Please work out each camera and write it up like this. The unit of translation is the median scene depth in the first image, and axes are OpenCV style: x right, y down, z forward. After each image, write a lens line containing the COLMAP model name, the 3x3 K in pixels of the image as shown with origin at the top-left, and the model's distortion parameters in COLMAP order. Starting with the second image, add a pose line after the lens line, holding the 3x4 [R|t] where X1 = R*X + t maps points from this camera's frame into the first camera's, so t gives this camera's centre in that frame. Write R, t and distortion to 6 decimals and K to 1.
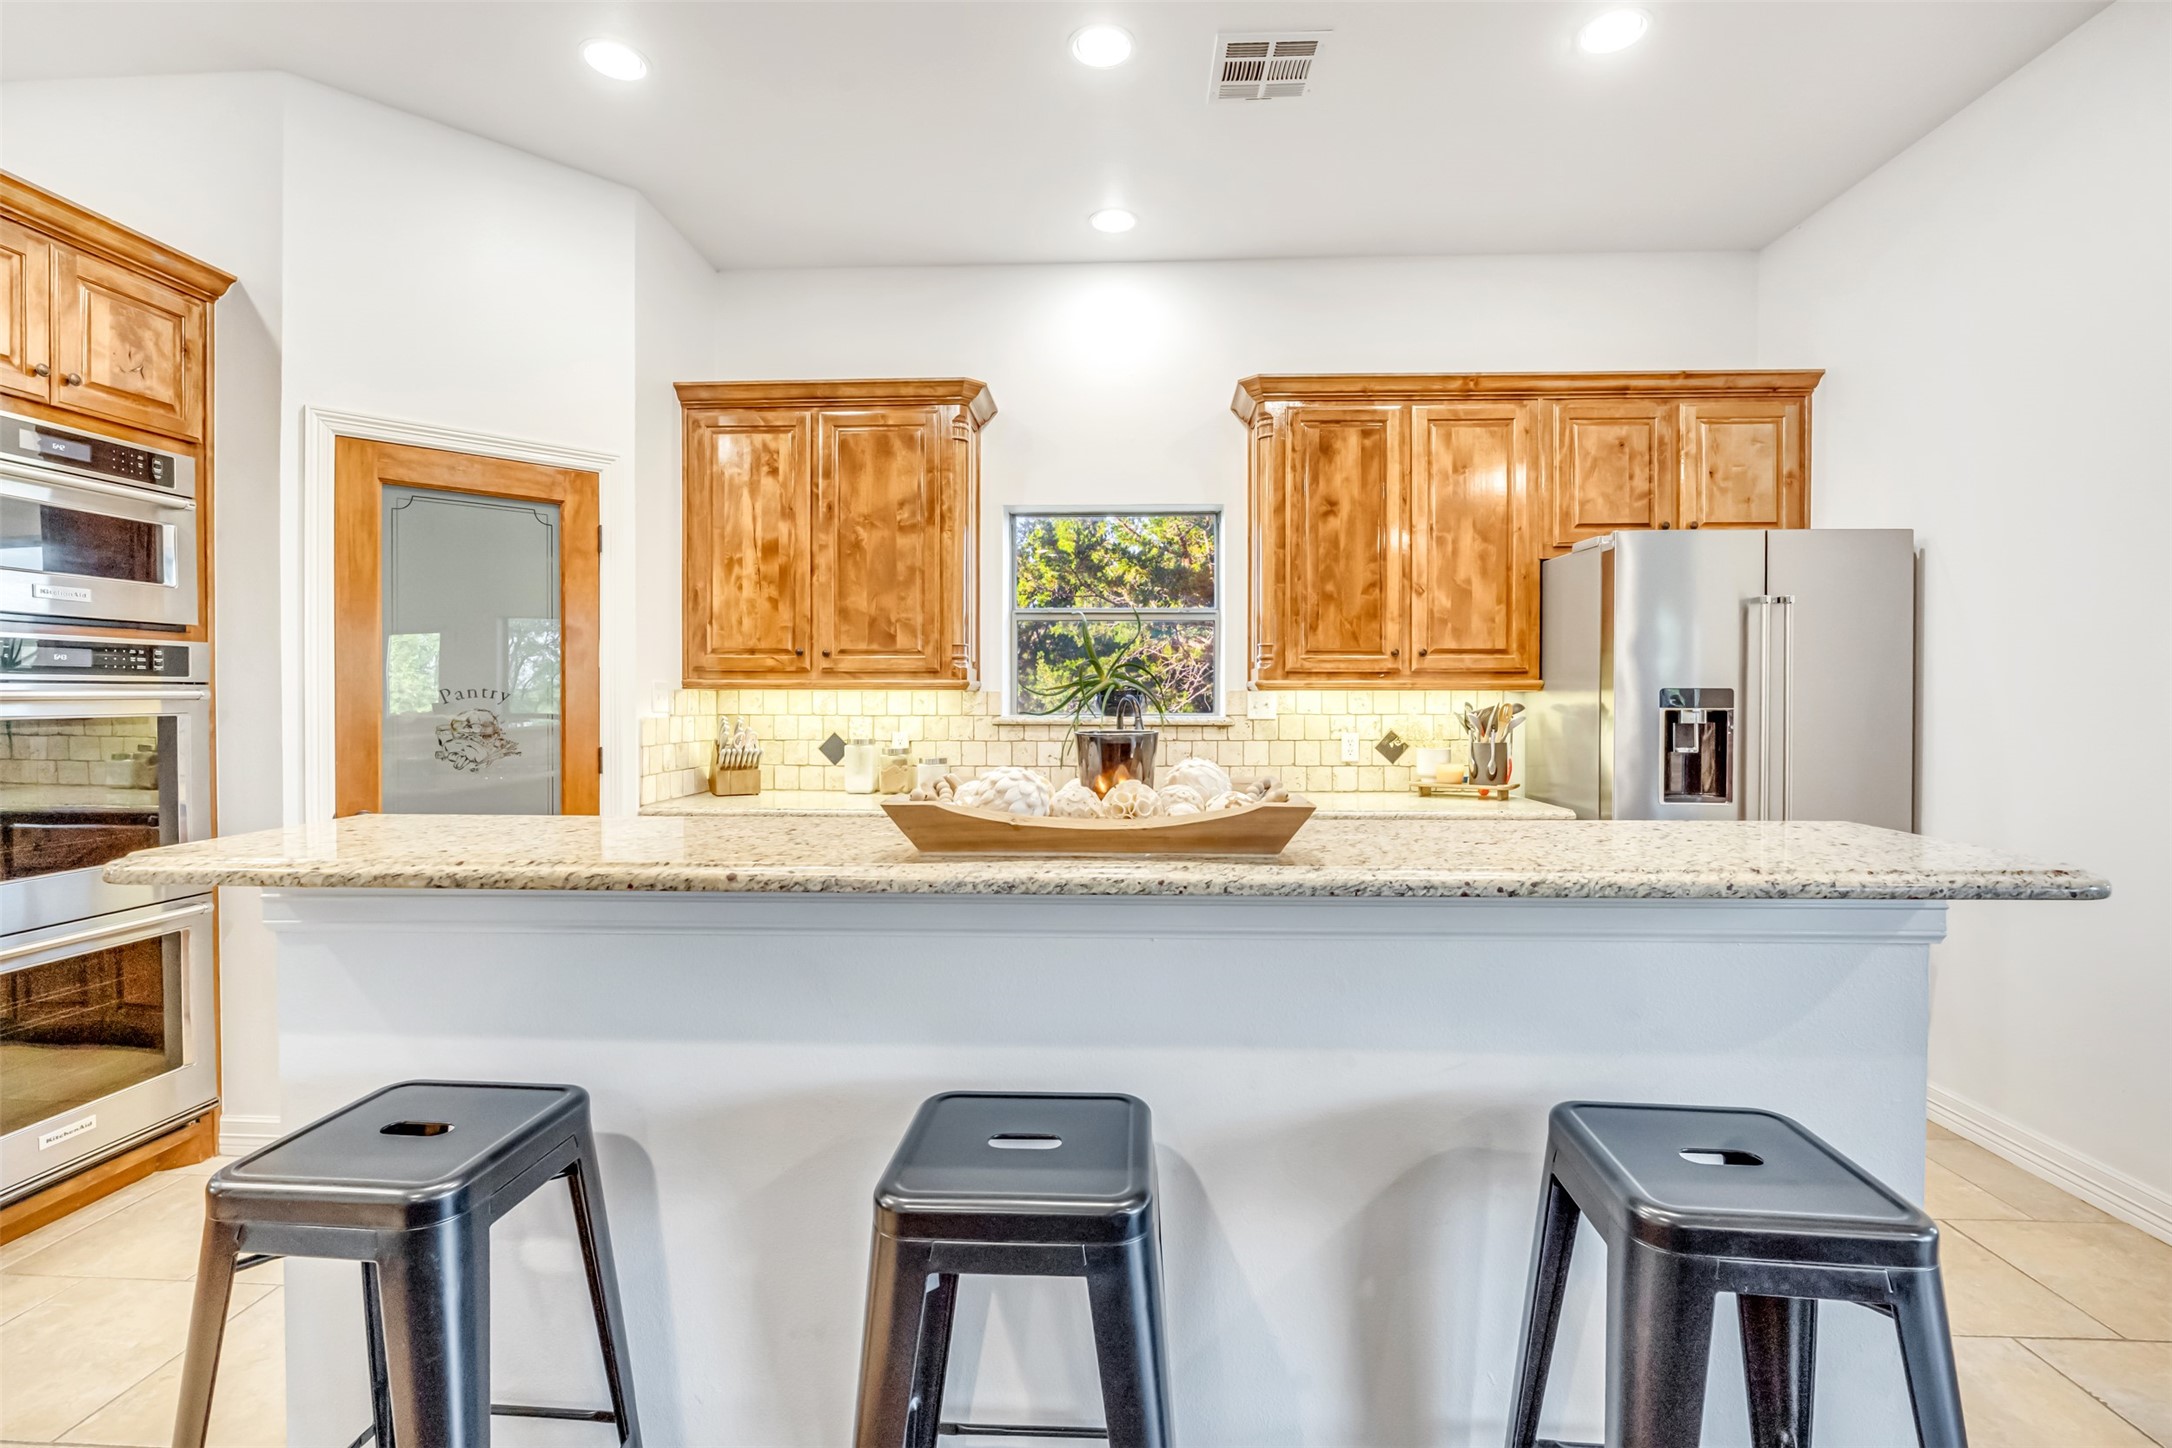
lens RADIAL K [[977.0, 0, 1088.6], [0, 977.0, 714.7], [0, 0, 1]] dist [-0.006526, 0.000293]
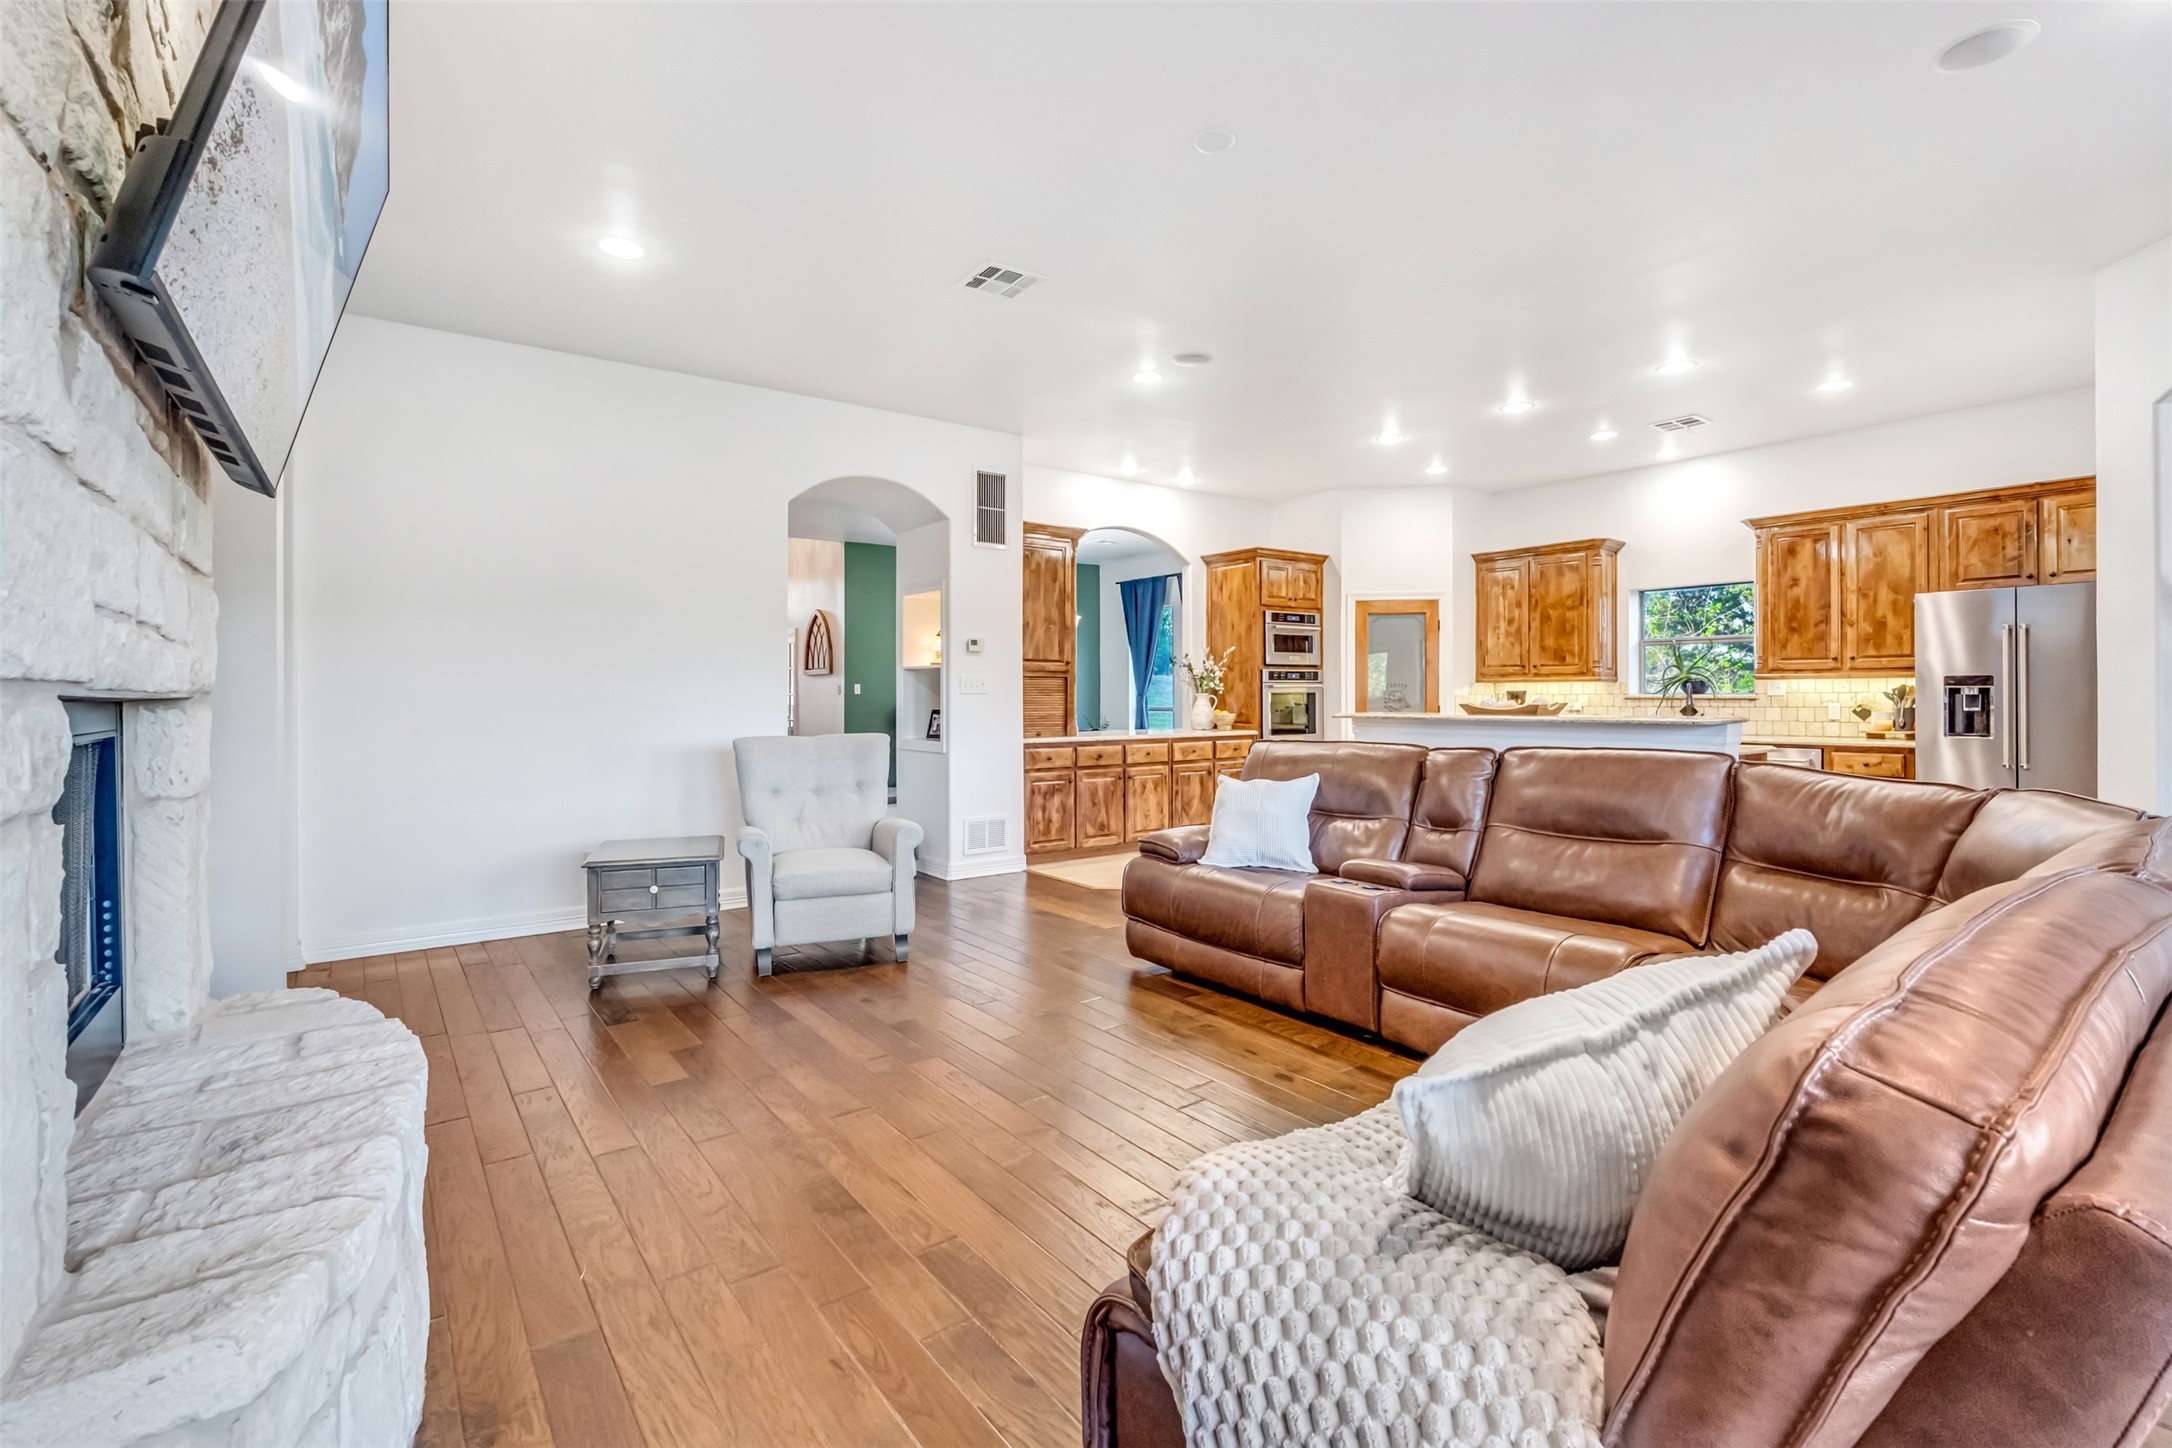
lens RADIAL K [[972.2, 0, 1092.2], [0, 972.2, 697.1], [0, 0, 1]] dist [-0.008924, 0.000862]
pose [[0.629543, -0.000648, -0.776966, 0.845846], [-0.009422, 0.999920, -0.008468, 0.038033], [0.776909, 0.012651, 0.629486, -1.225394]]
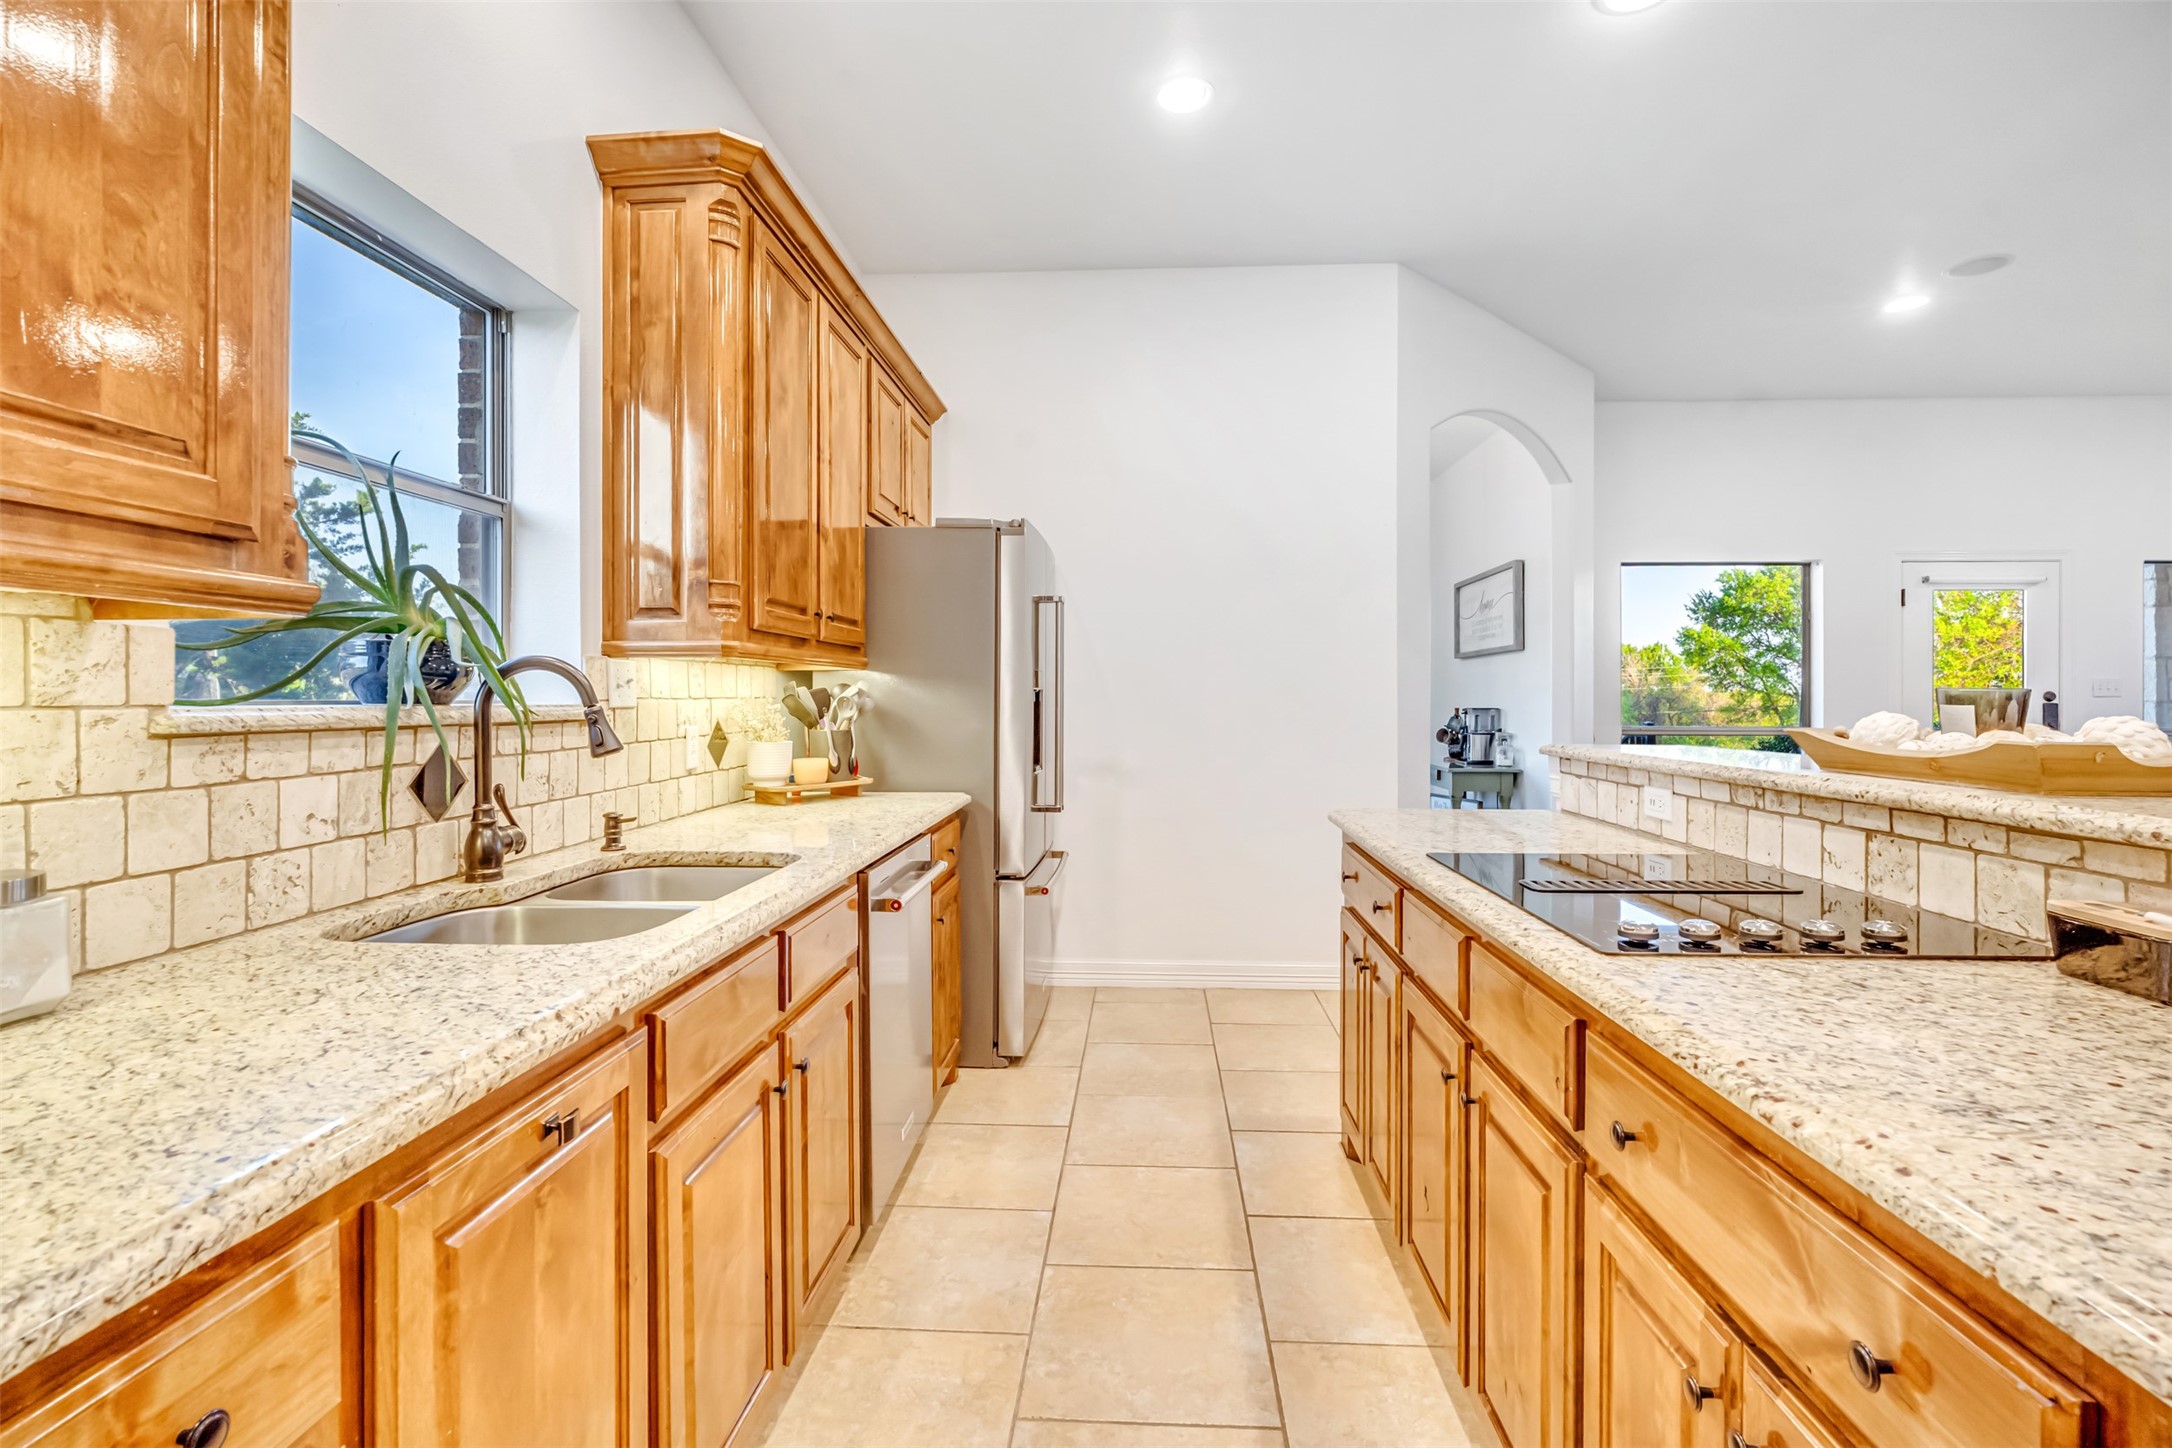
lens RADIAL K [[977.0, 0, 1088.6], [0, 977.0, 714.7], [0, 0, 1]] dist [-0.006526, 0.000293]
pose [[0.012698, -0.019004, 0.999739, -0.436702], [0.018450, 0.999654, 0.018768, 0.003496], [-0.999749, 0.018207, 0.013044, 0.780400]]
